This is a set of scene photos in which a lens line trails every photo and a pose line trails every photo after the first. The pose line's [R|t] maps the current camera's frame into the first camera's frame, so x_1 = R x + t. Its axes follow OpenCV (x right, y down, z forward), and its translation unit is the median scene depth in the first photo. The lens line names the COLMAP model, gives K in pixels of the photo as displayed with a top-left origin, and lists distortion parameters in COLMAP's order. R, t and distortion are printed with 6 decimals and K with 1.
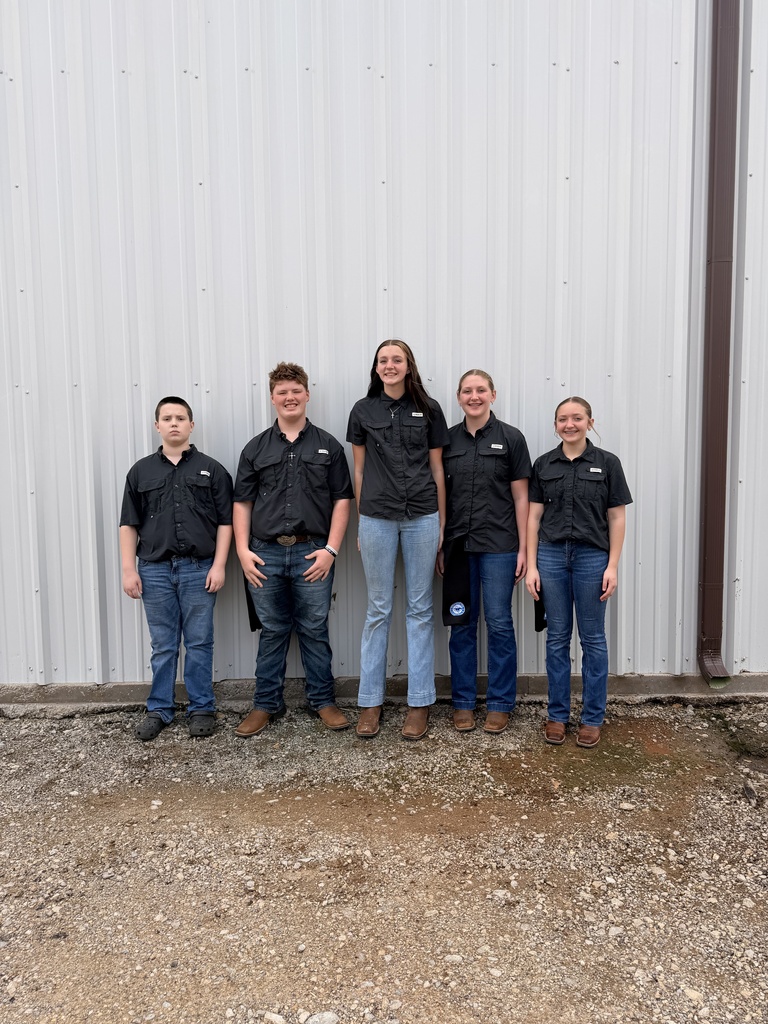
lens RADIAL K [[717.4, 0, 387.5], [0, 717.4, 510.4], [0, 0, 1]] dist [0.017605, 0.001146]
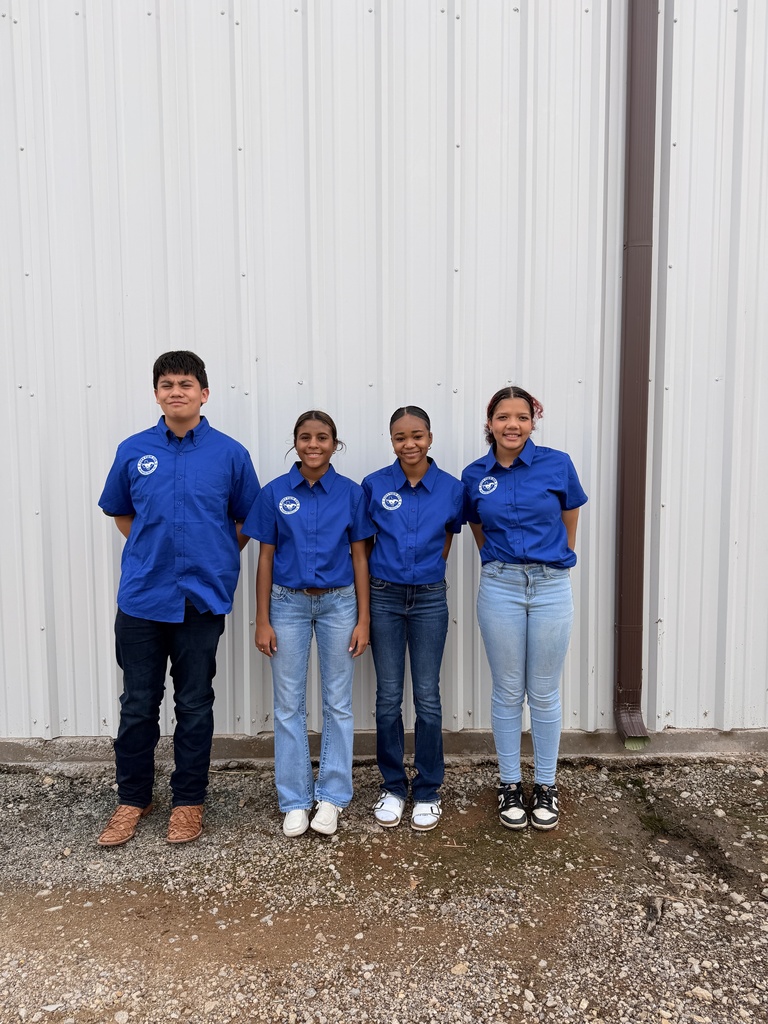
lens RADIAL K [[717.4, 0, 386.2], [0, 717.4, 519.7], [0, 0, 1]] dist [0.017605, 0.001146]
pose [[0.999913, 0.004225, 0.012468, 0.191922], [-0.004172, 0.999982, -0.004295, -0.022598], [-0.012486, 0.004243, 0.999913, 0.195104]]
